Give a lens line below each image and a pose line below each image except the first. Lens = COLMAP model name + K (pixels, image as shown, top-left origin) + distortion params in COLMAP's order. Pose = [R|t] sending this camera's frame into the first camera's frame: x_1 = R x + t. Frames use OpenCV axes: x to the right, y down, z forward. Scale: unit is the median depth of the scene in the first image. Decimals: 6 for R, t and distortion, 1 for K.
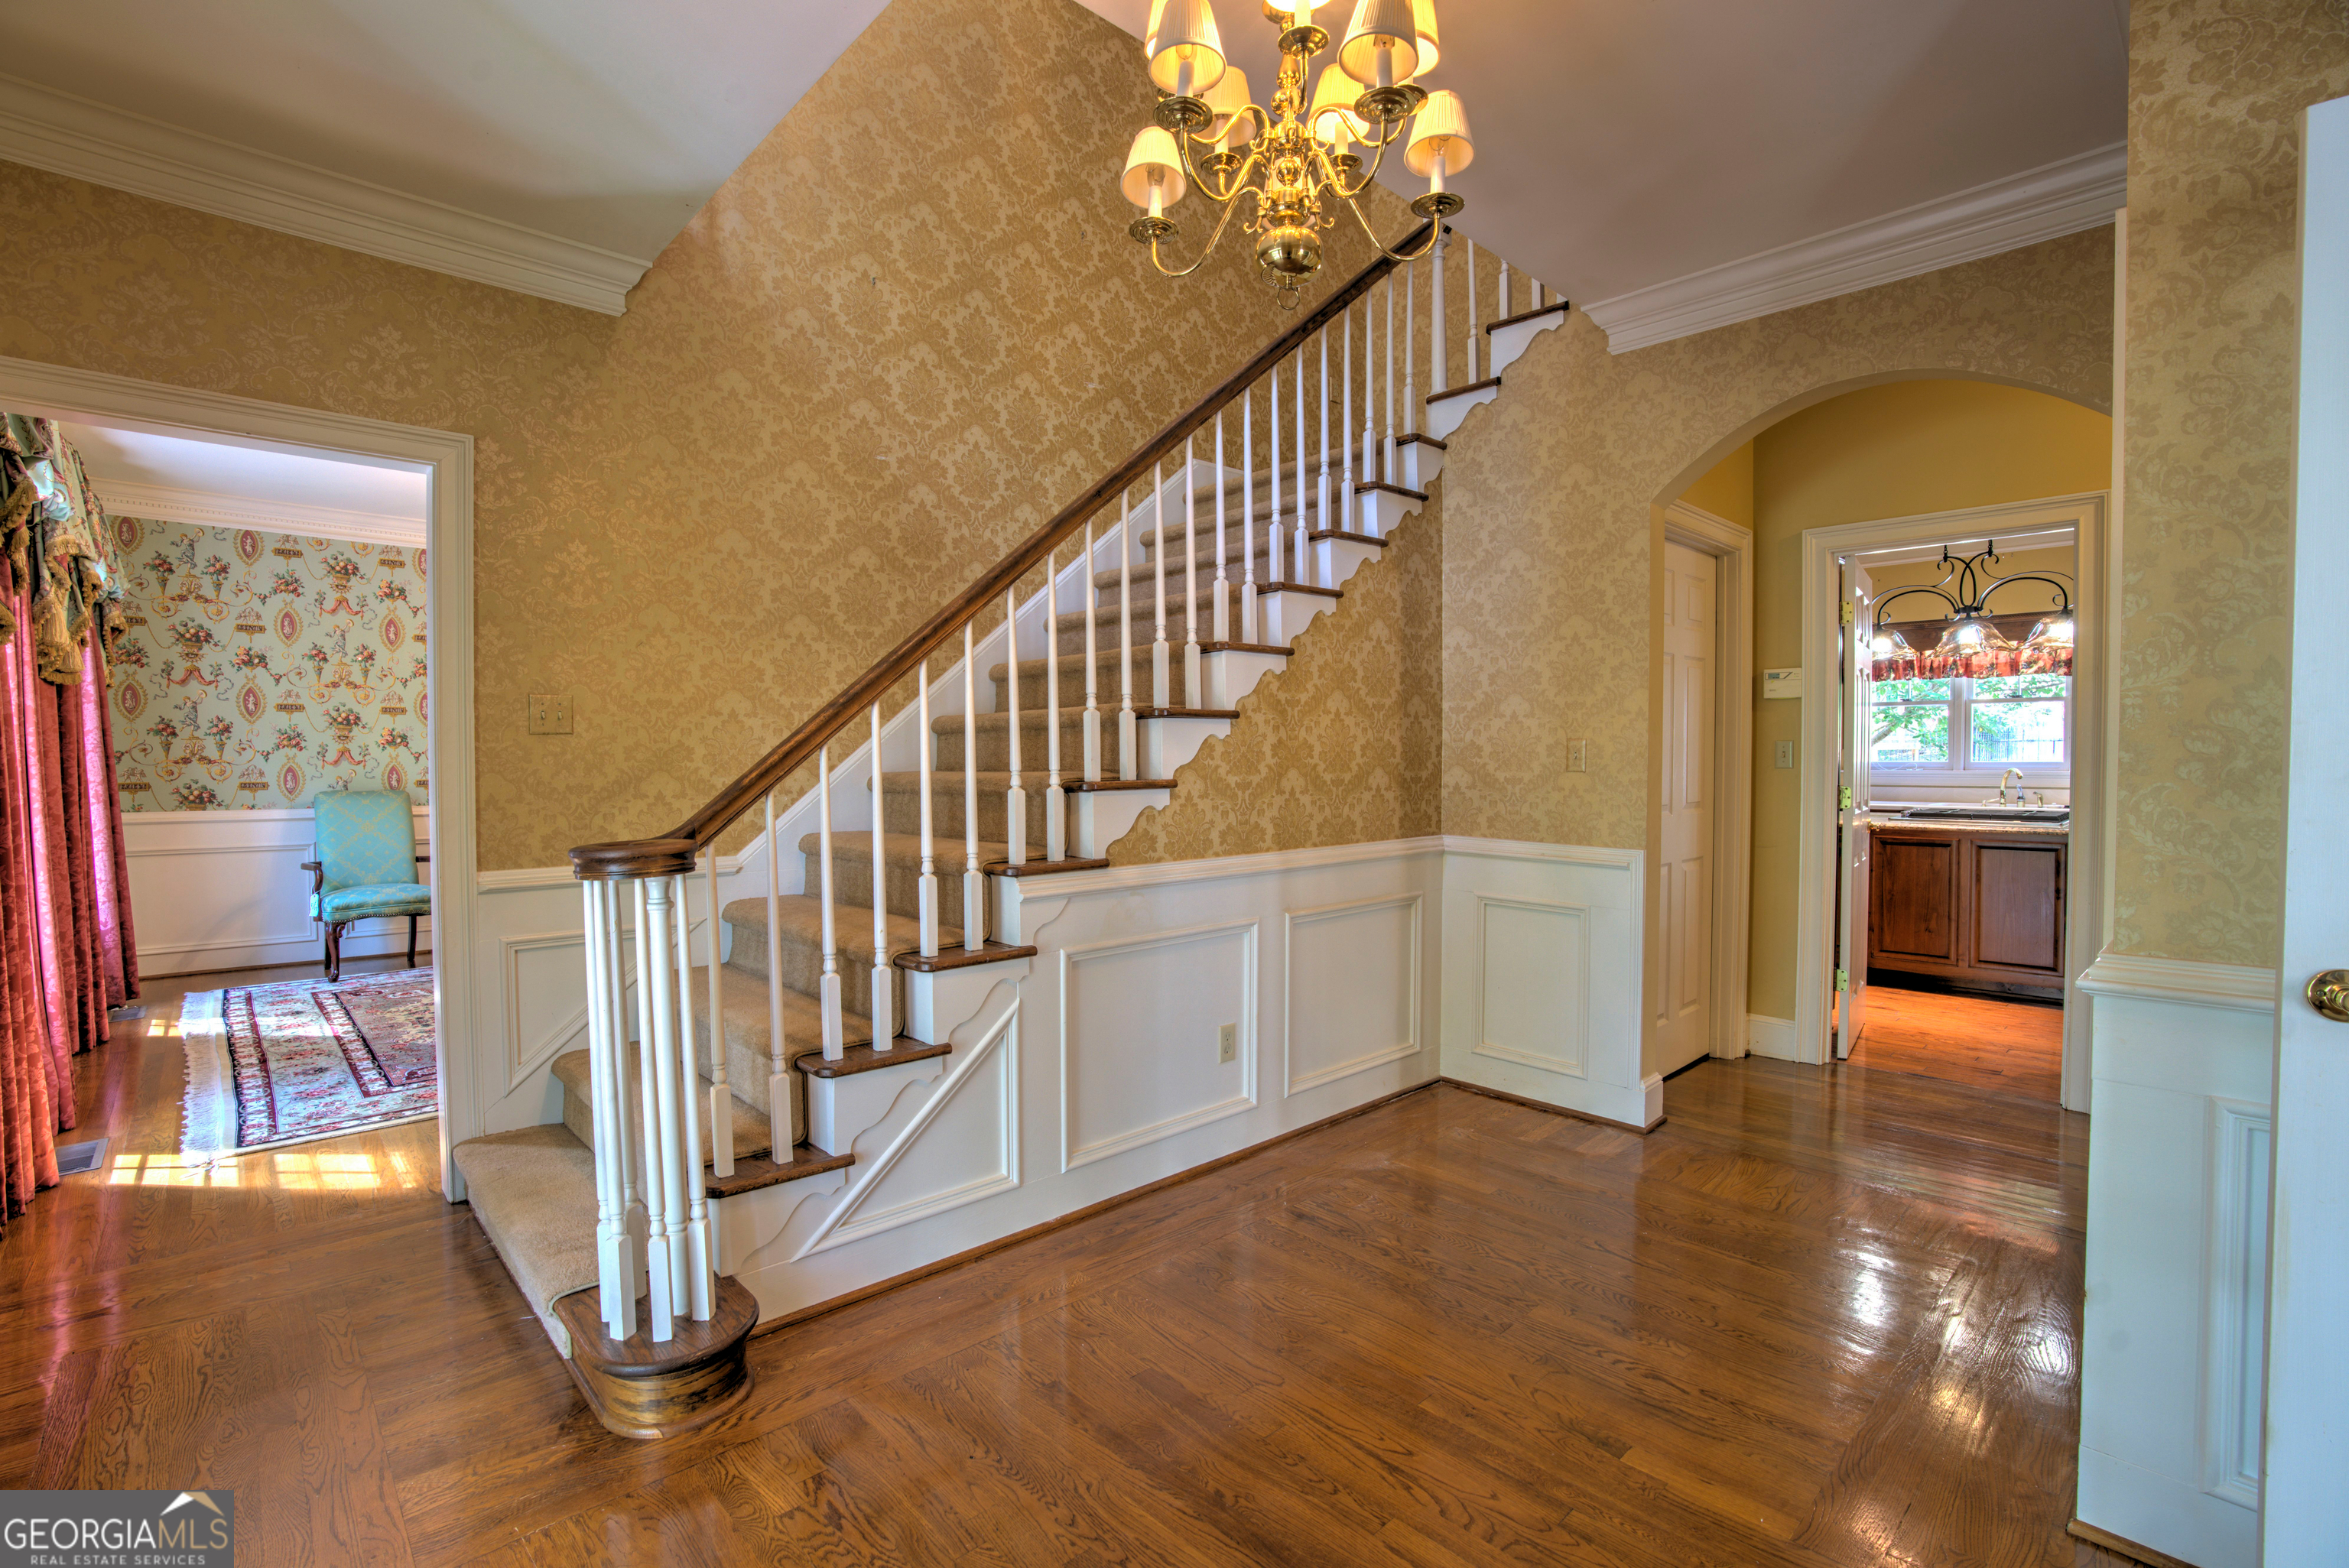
lens RADIAL K [[1086.0, 0, 1174.5], [0, 1086.0, 784.0], [0, 0, 1]] dist [-0.070193, 0.026119]
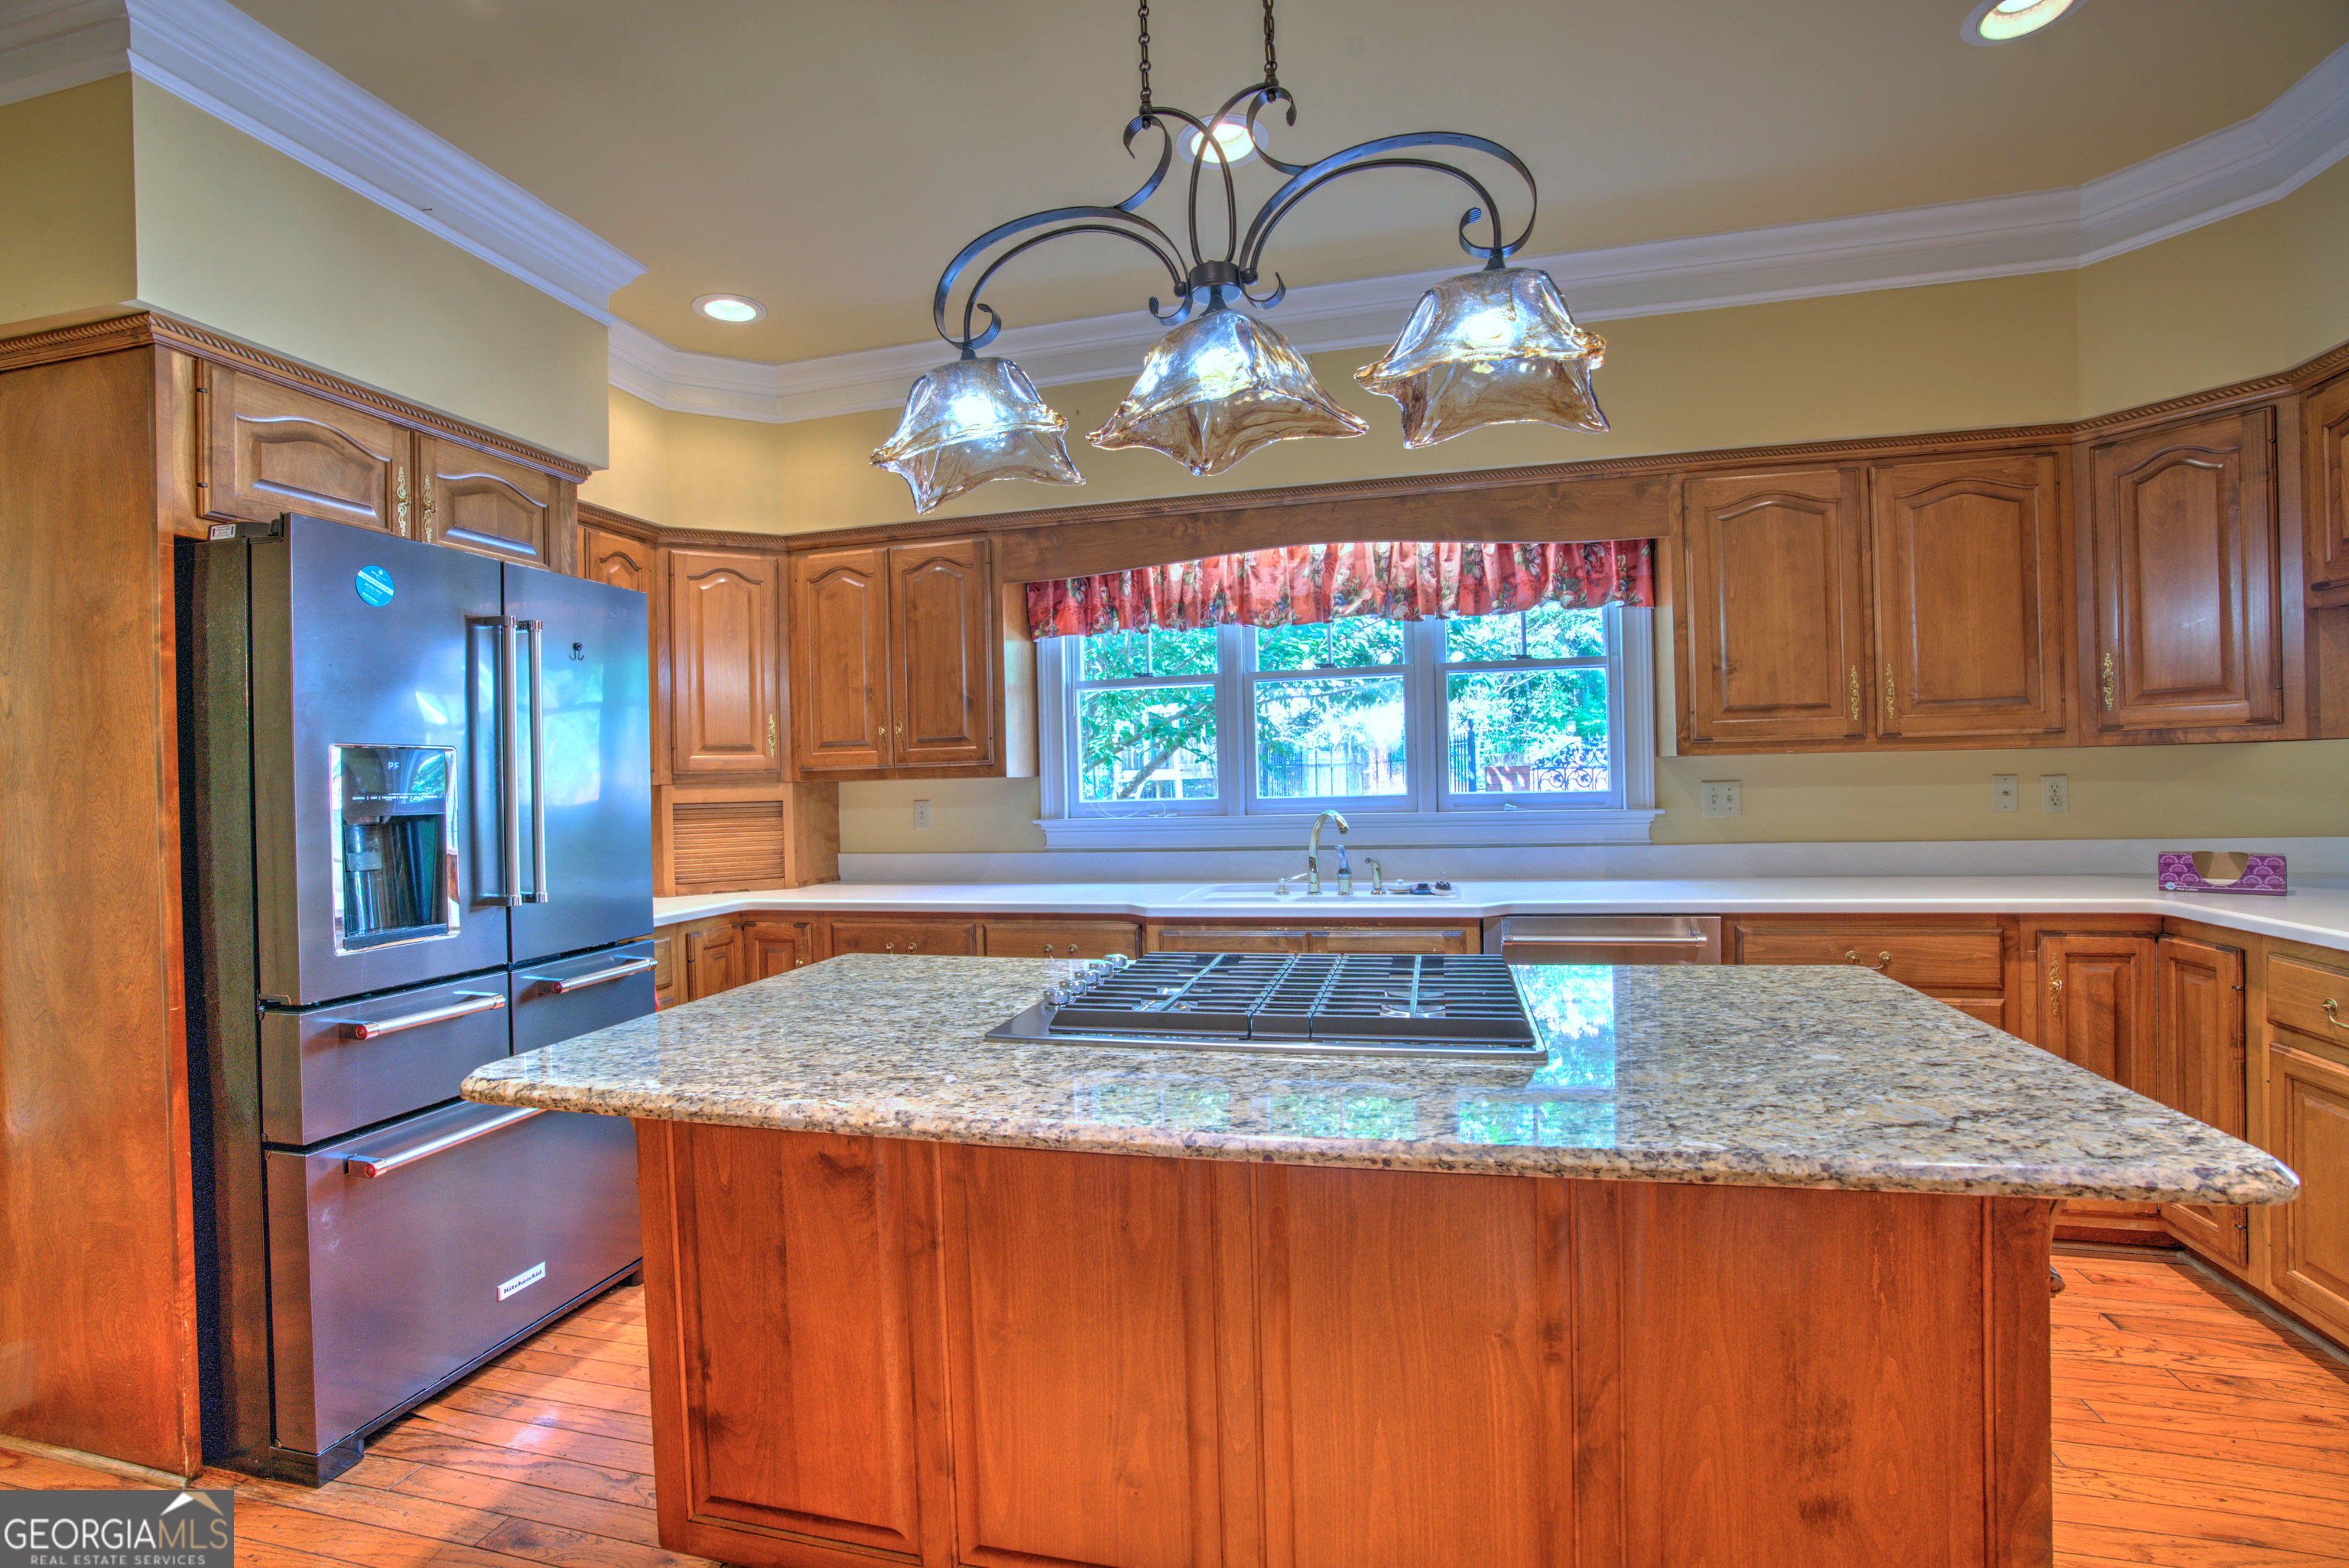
lens RADIAL K [[1086.0, 0, 1174.5], [0, 1086.0, 784.0], [0, 0, 1]] dist [-0.070193, 0.026119]
pose [[0.844596, -0.019890, 0.535034, 0.900102], [0.034145, 0.999276, -0.016753, -0.037872], [-0.534314, 0.032418, 0.844664, 1.171686]]
